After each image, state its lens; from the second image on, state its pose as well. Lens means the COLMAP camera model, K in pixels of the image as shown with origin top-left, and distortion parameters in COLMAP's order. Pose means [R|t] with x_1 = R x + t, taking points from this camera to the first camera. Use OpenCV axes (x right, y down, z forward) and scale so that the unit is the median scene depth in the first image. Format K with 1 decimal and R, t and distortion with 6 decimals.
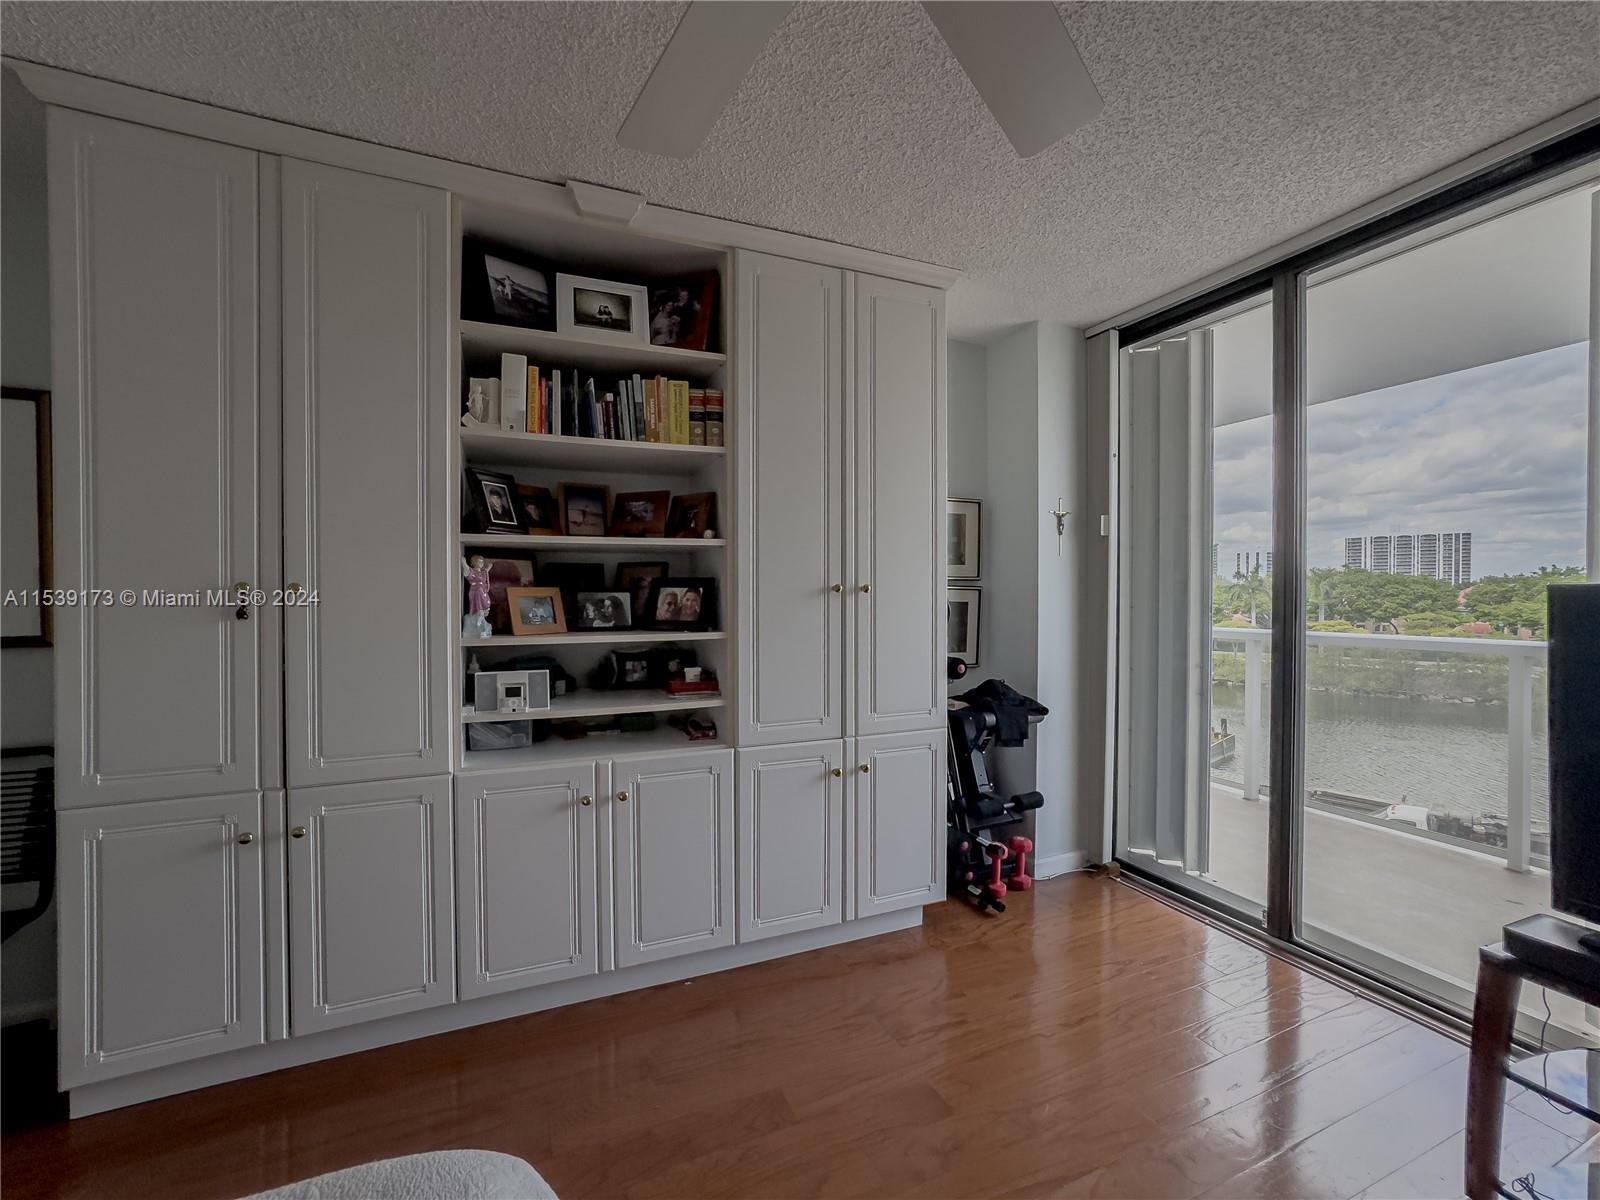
lens RADIAL K [[649.8, 0, 803.4], [0, 649.8, 599.3], [0, 0, 1]] dist [-0.030548, 0.013478]
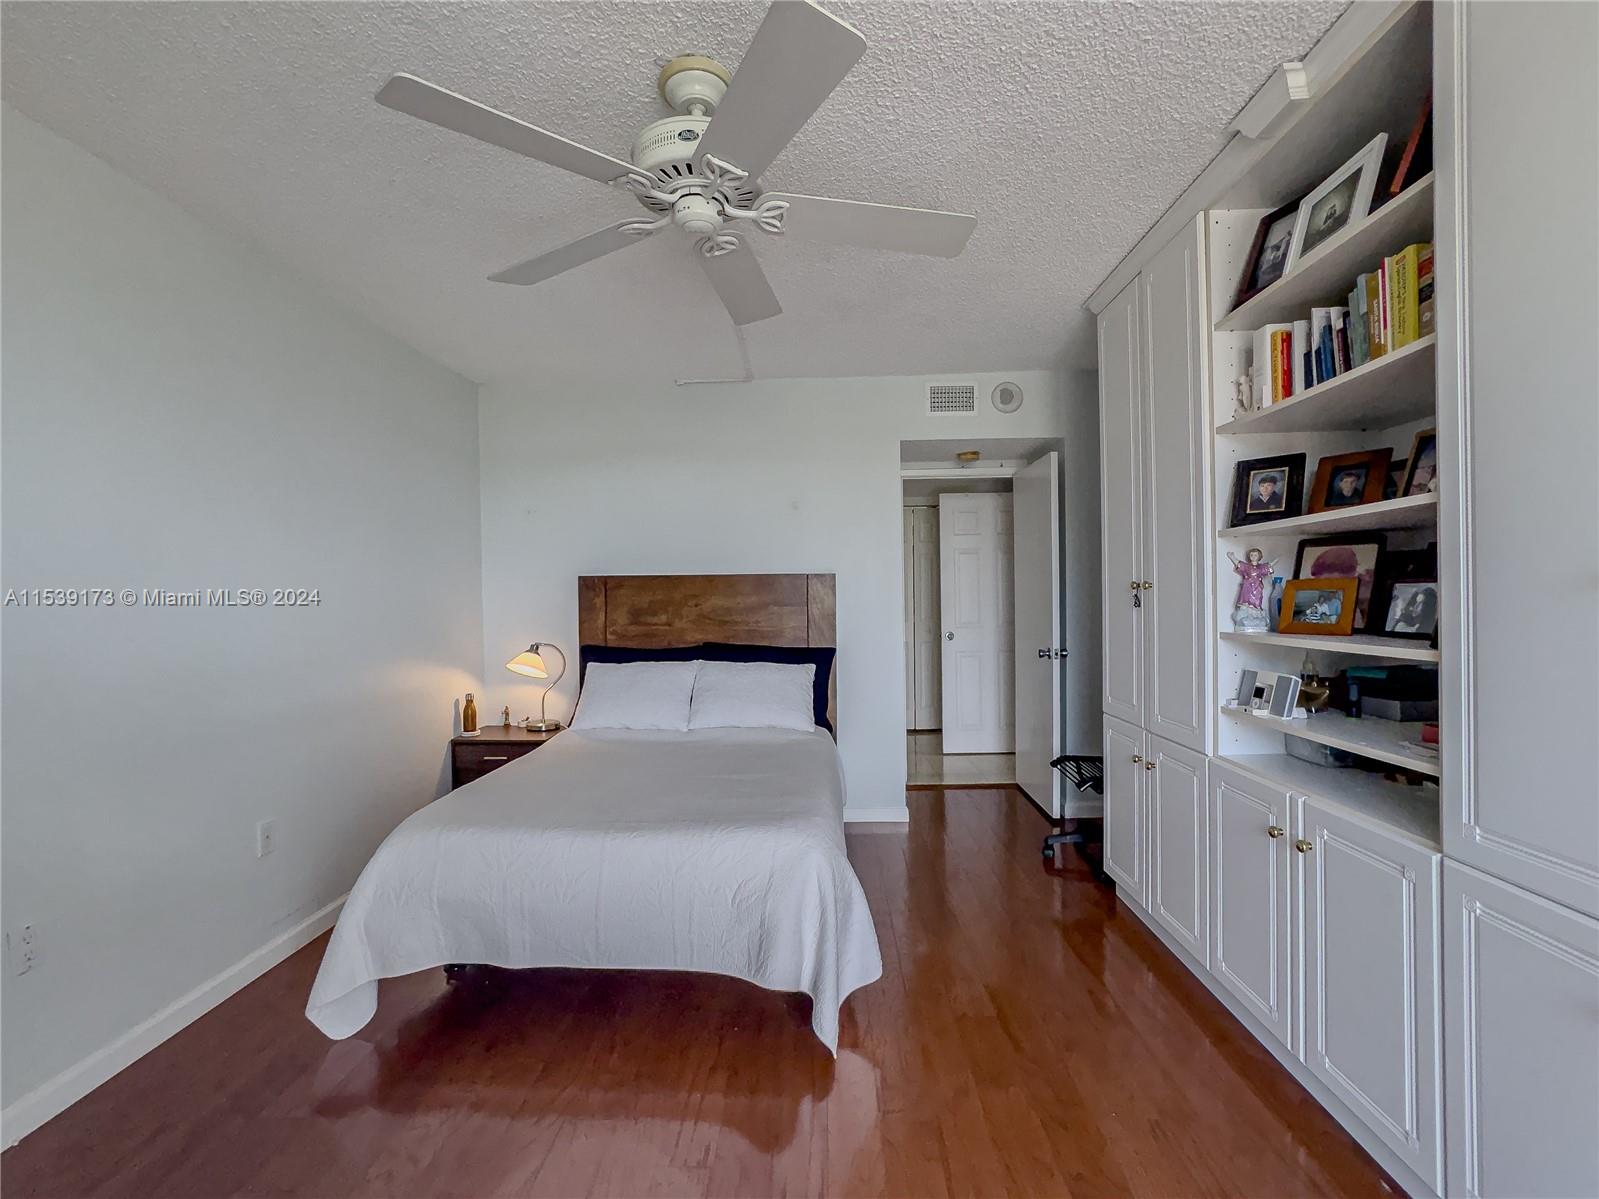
lens RADIAL K [[649.4, 0, 796.2], [0, 649.4, 593.1], [0, 0, 1]] dist [-0.030548, 0.013478]
pose [[-0.384866, 0.007647, -0.922941, 0.623756], [0.004669, 0.999969, 0.006338, -0.008372], [0.922961, -0.001870, -0.384890, 0.700022]]
